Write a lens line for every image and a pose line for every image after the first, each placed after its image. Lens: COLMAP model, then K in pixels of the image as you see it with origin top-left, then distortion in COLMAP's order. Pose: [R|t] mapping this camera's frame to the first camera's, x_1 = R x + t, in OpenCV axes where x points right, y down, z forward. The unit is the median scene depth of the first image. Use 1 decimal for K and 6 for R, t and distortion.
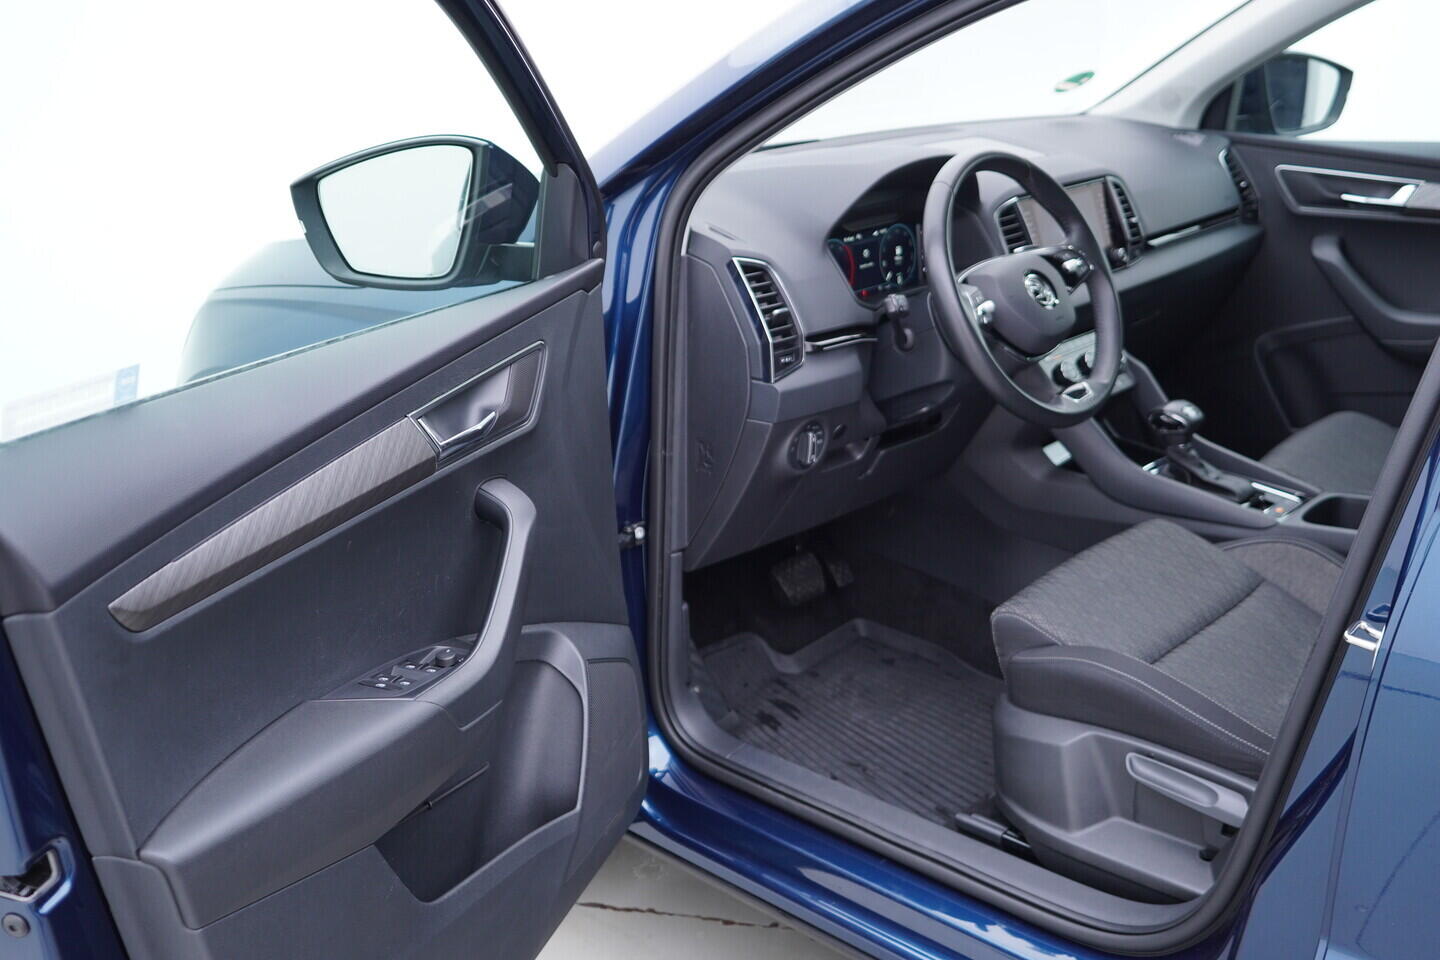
lens RADIAL K [[1468.5, 0, 720.0], [0, 1468.5, 480.0], [0, 0, 1]] dist [-0.006647, 0.000329]
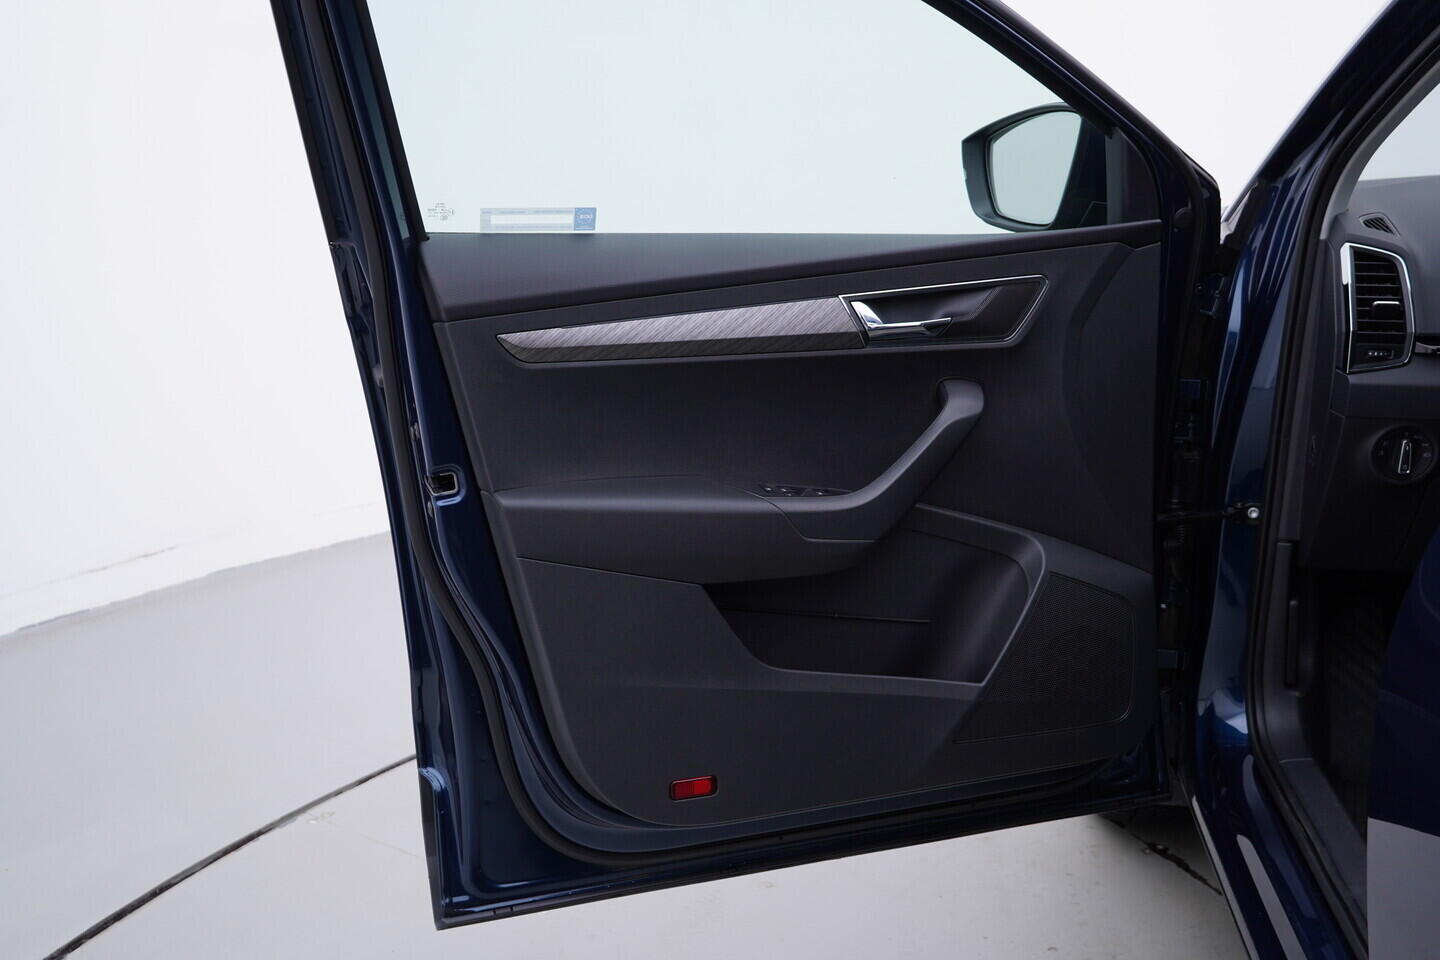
lens RADIAL K [[1468.5, 0, 720.0], [0, 1468.5, 480.0], [0, 0, 1]] dist [-0.006647, 0.000329]
pose [[0.598142, 0.210427, -0.773270, 0.651639], [-0.243630, 0.966988, 0.074690, 0.036094], [0.763460, 0.143717, 0.629662, 0.105193]]
